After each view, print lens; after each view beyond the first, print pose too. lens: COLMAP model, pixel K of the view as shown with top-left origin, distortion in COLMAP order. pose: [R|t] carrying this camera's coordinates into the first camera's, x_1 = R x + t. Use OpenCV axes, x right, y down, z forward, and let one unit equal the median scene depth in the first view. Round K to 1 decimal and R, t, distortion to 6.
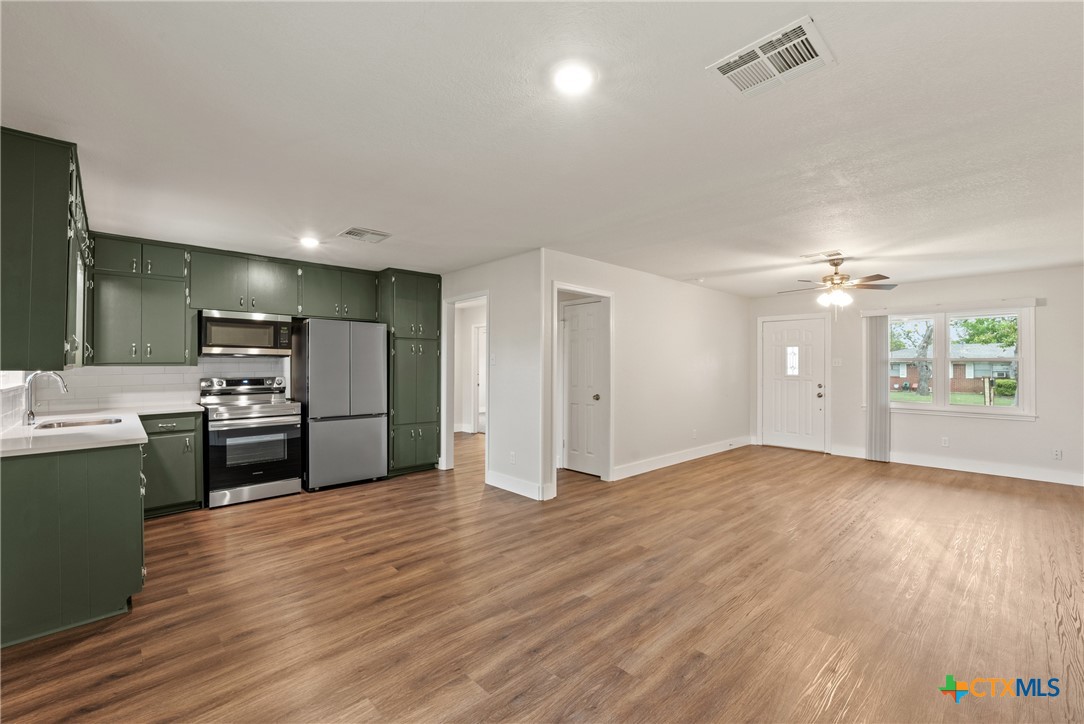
lens RADIAL K [[460.9, 0, 542.0], [0, 460.9, 362.0], [0, 0, 1]] dist [-0.000014, 0.000134]
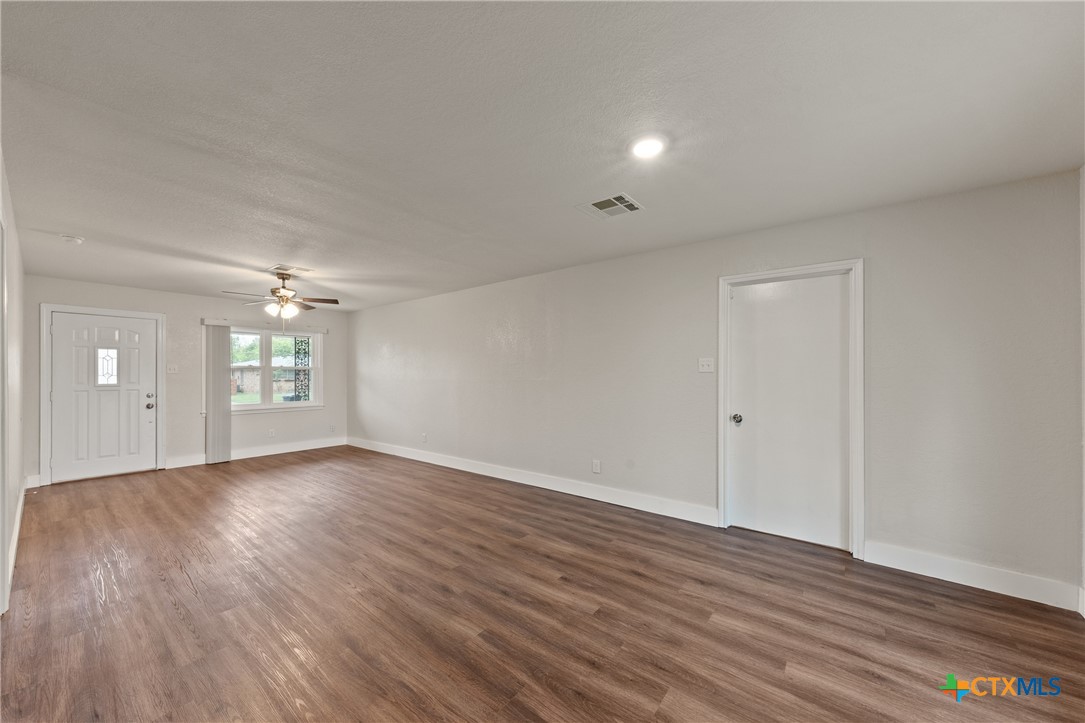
lens RADIAL K [[397.7, 0, 534.2], [0, 397.7, 375.0], [0, 0, 1]] dist [-0.000280, -0.000037]
pose [[-0.137527, -0.008626, 0.990460, -0.373159], [-0.008234, 0.999937, 0.007565, 0.001494], [-0.990464, -0.007115, -0.137589, 0.556203]]
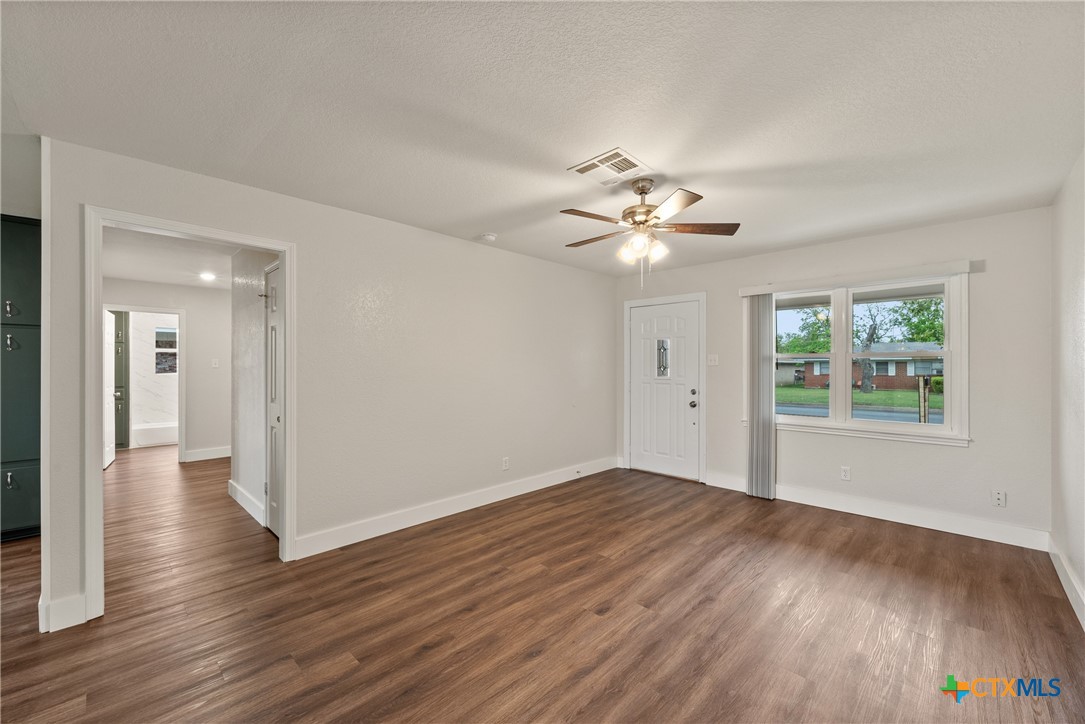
lens RADIAL K [[431.5, 0, 554.5], [0, 431.5, 366.6], [0, 0, 1]] dist [0.000143, -0.000151]
pose [[0.998707, -0.005740, 0.050510, 0.509988], [0.005225, 0.999933, 0.010322, 0.004374], [-0.050566, -0.010044, 0.998670, 0.471256]]
